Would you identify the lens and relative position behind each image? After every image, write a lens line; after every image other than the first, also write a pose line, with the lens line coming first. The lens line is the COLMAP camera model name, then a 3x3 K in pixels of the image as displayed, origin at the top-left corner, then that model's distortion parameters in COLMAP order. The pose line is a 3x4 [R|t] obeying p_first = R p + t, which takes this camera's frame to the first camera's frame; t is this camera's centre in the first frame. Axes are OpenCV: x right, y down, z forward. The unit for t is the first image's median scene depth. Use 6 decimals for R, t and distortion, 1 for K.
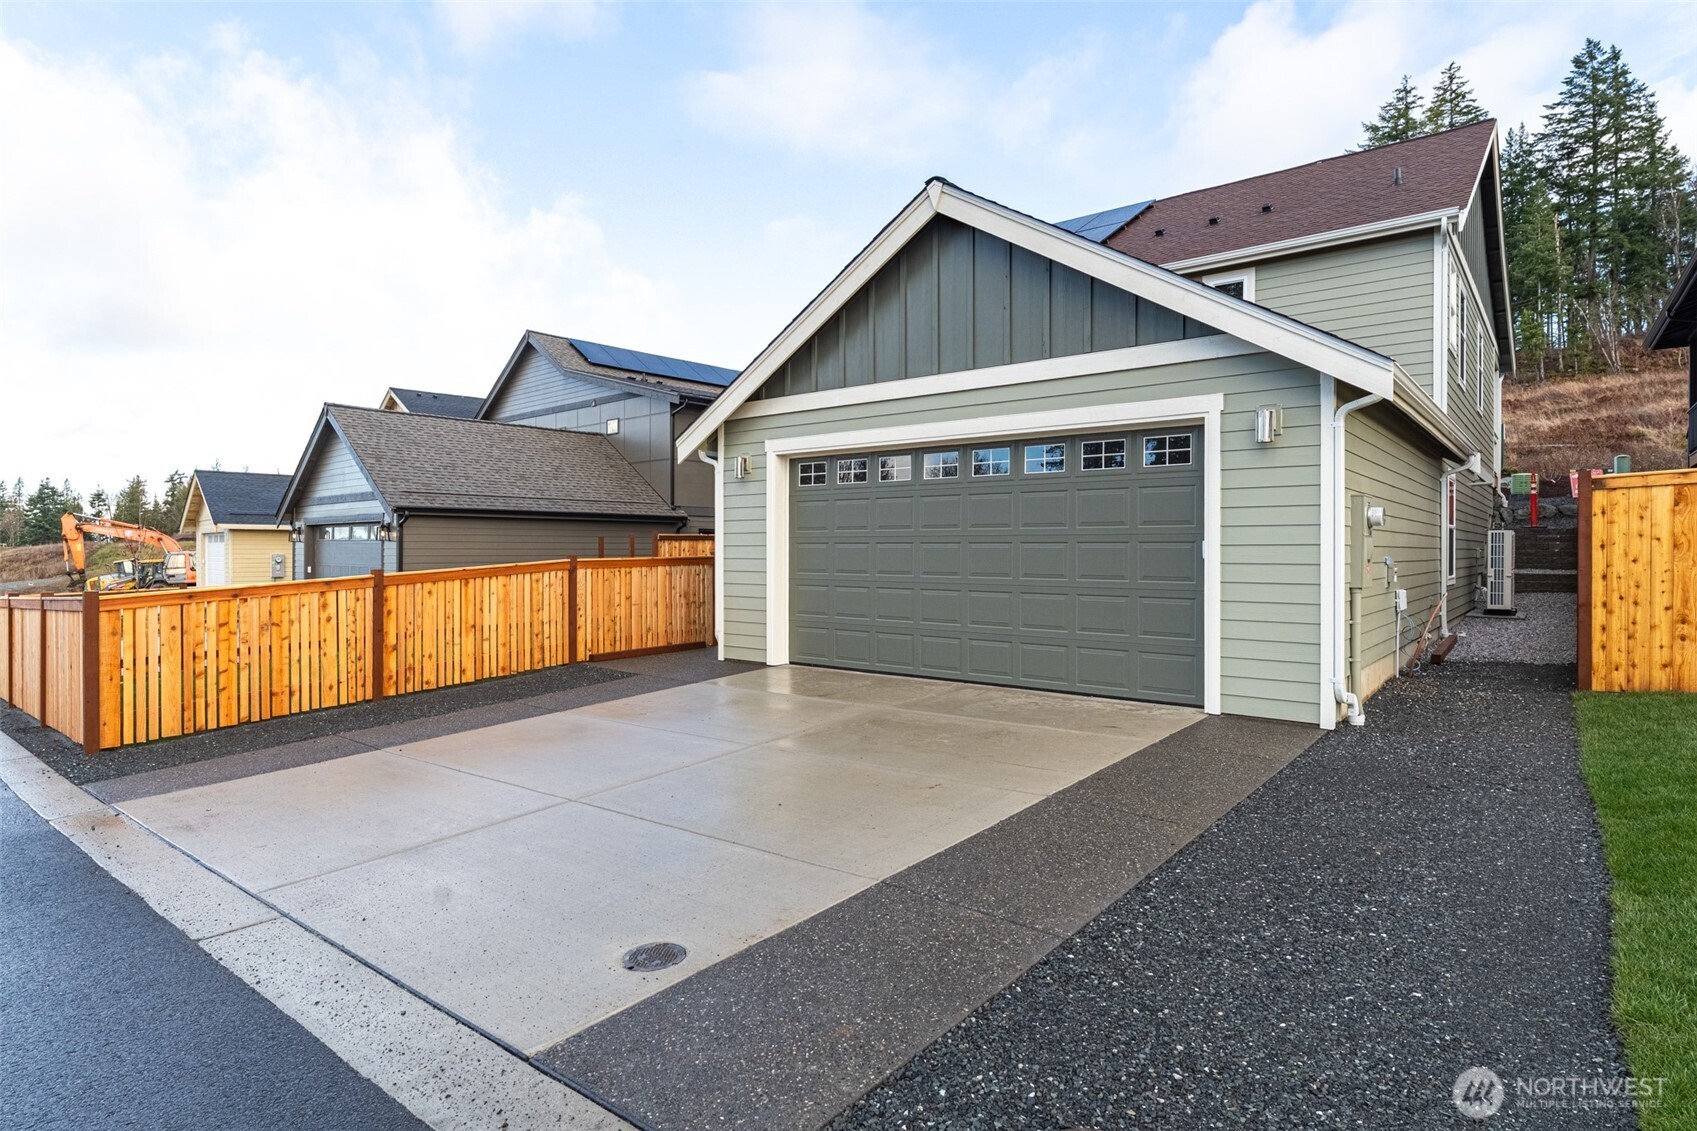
lens RADIAL K [[895.8, 0, 848.5], [0, 895.8, 565.5], [0, 0, 1]] dist [-0.053118, 0.023690]
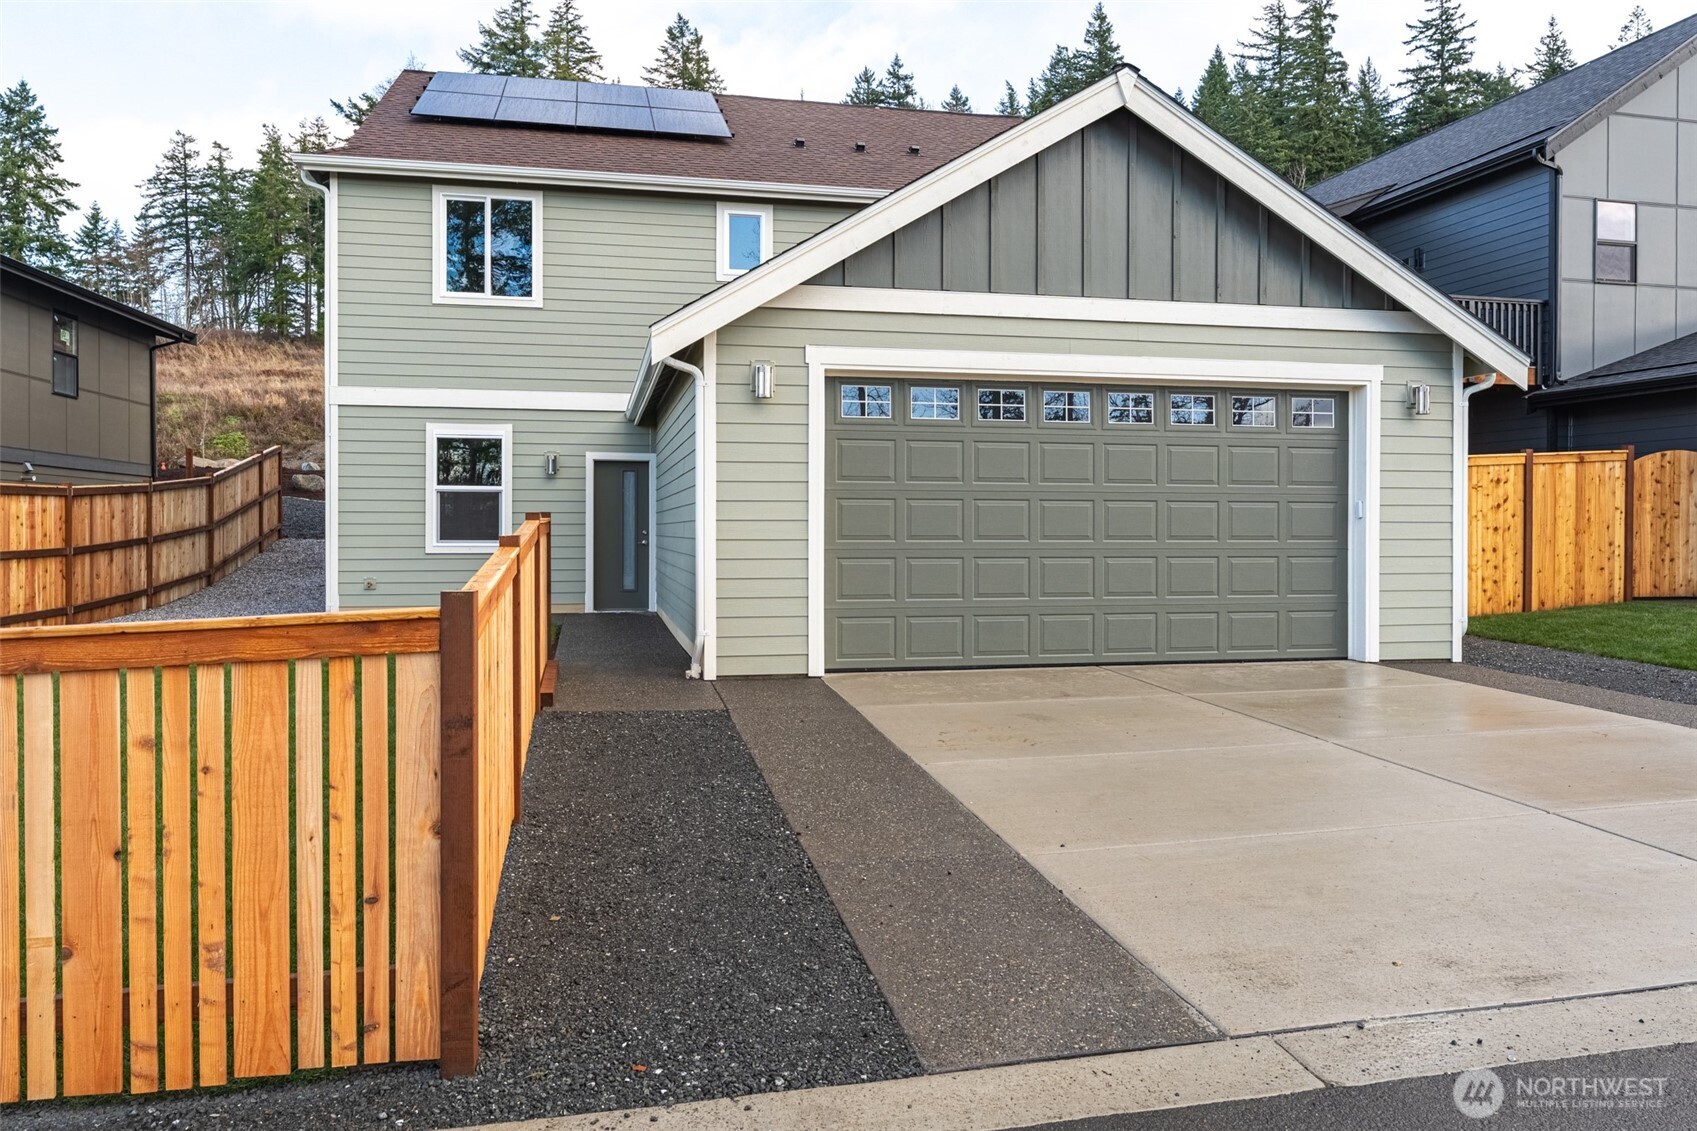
lens RADIAL K [[1137.6, 0, 828.0], [0, 1137.6, 539.9], [0, 0, 1]] dist [-0.001802, 0.003486]
pose [[0.636673, -0.010252, 0.771066, -0.670577], [0.012742, 0.999915, 0.002773, 0.004390], [-0.771029, 0.008060, 0.636749, 0.395087]]
